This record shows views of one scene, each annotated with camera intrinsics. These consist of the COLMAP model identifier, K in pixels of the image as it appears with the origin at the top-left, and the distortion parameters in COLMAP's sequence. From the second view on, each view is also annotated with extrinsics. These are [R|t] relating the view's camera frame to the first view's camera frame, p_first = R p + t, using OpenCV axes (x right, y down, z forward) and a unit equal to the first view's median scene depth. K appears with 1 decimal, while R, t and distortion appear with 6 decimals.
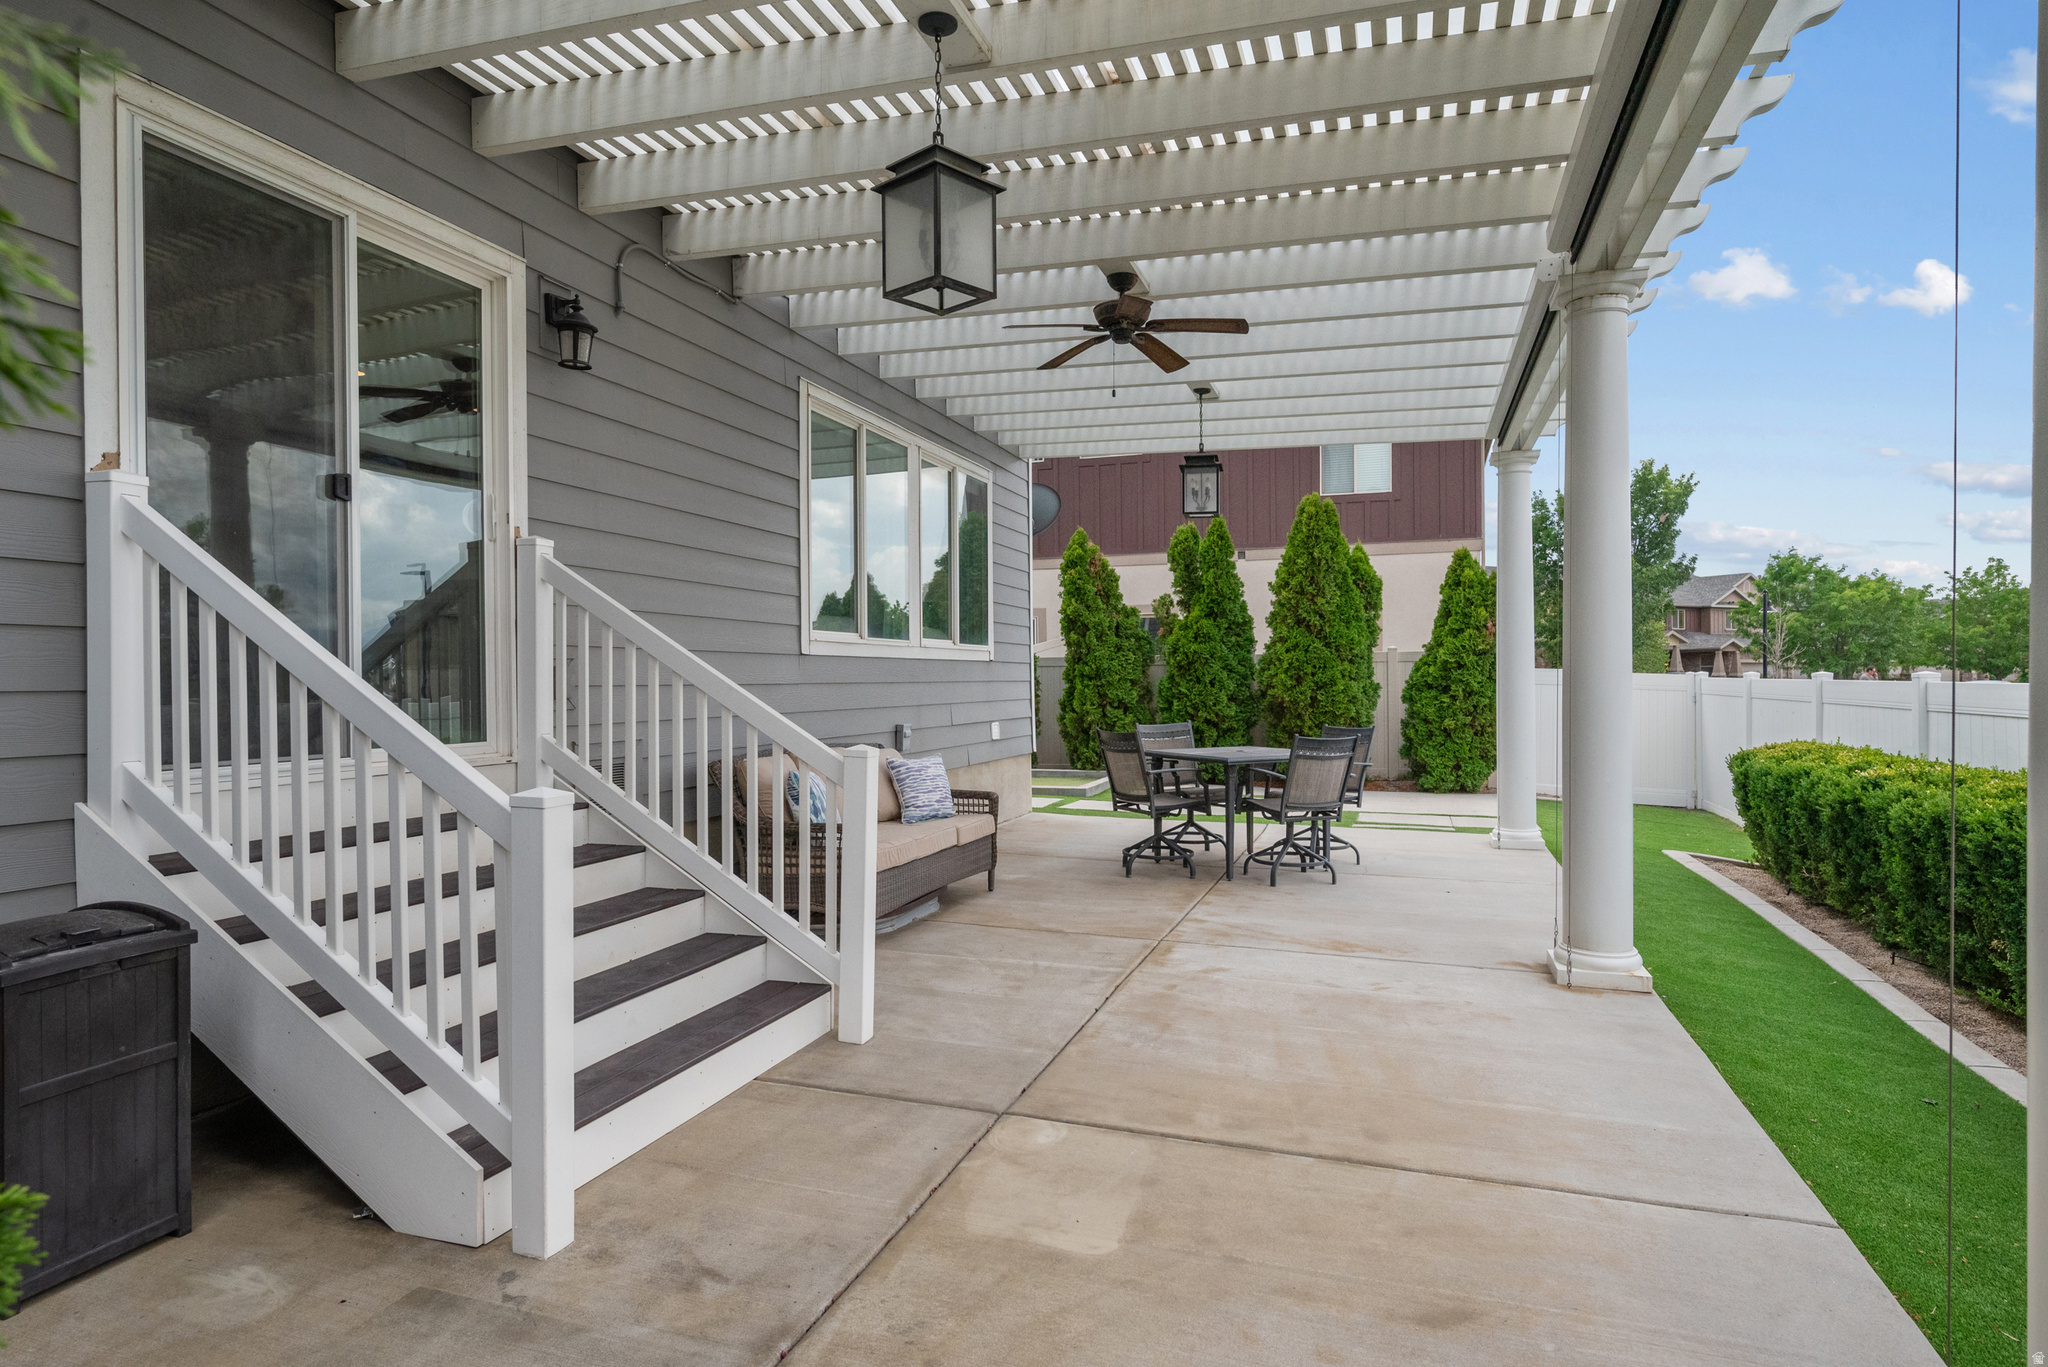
lens RADIAL K [[1152.4, 0, 1024.0], [0, 1152.4, 683.5], [0, 0, 1]] dist [-0.002798, 0.000606]
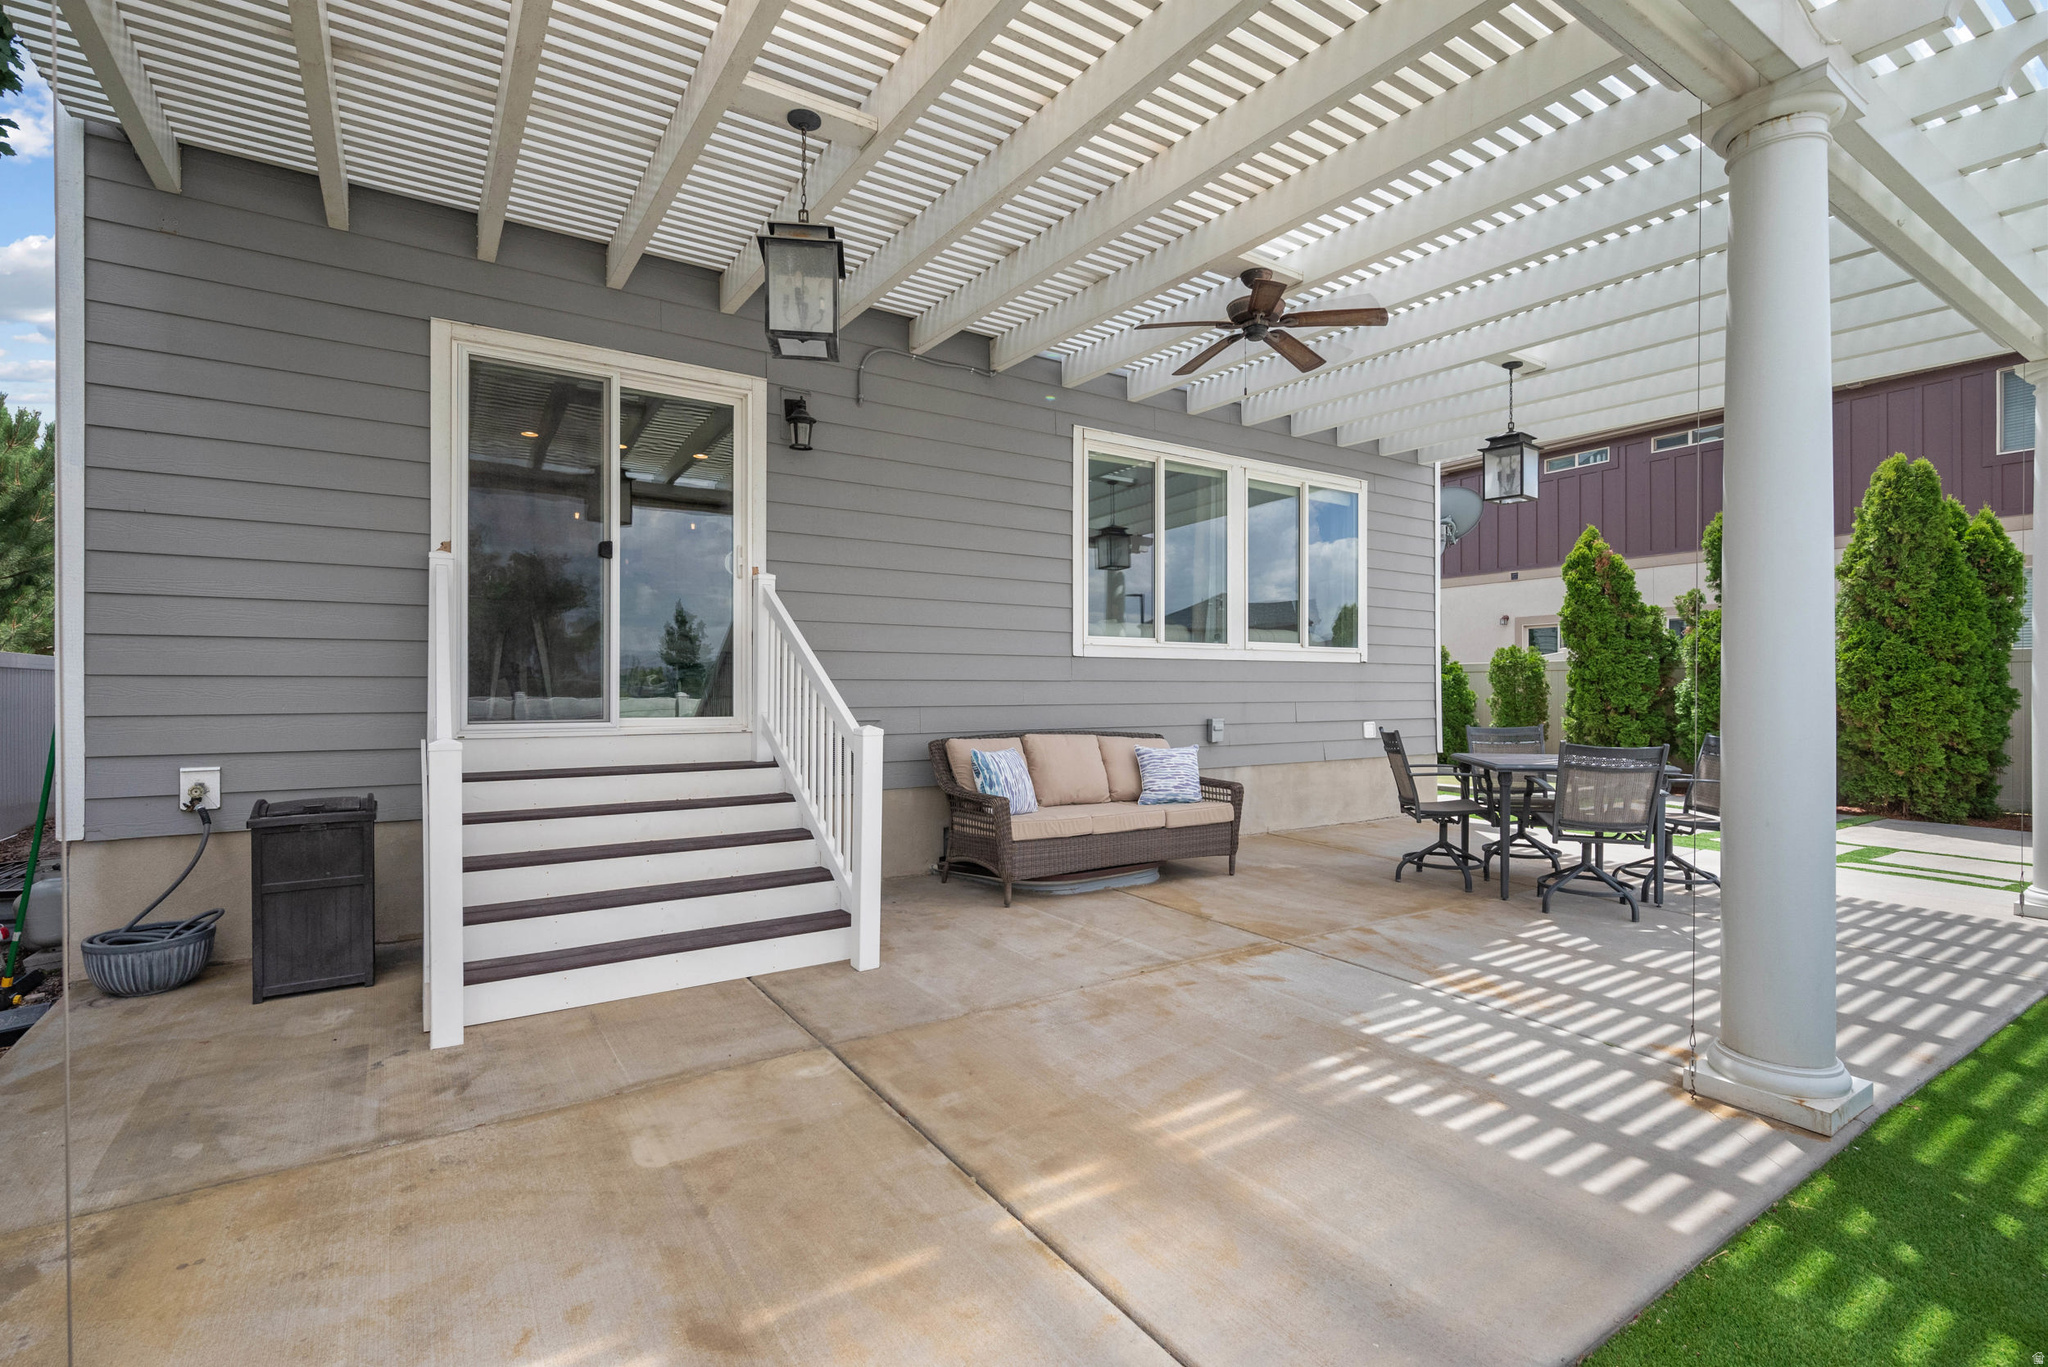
lens RADIAL K [[944.0, 0, 1024.0], [0, 944.0, 683.5], [0, 0, 1]] dist [-0.001035, -0.000340]
pose [[0.782031, 0.003150, -0.623232, 0.720848], [-0.007579, 0.999961, -0.004456, 0.014972], [0.623194, 0.008208, 0.782025, 0.384429]]
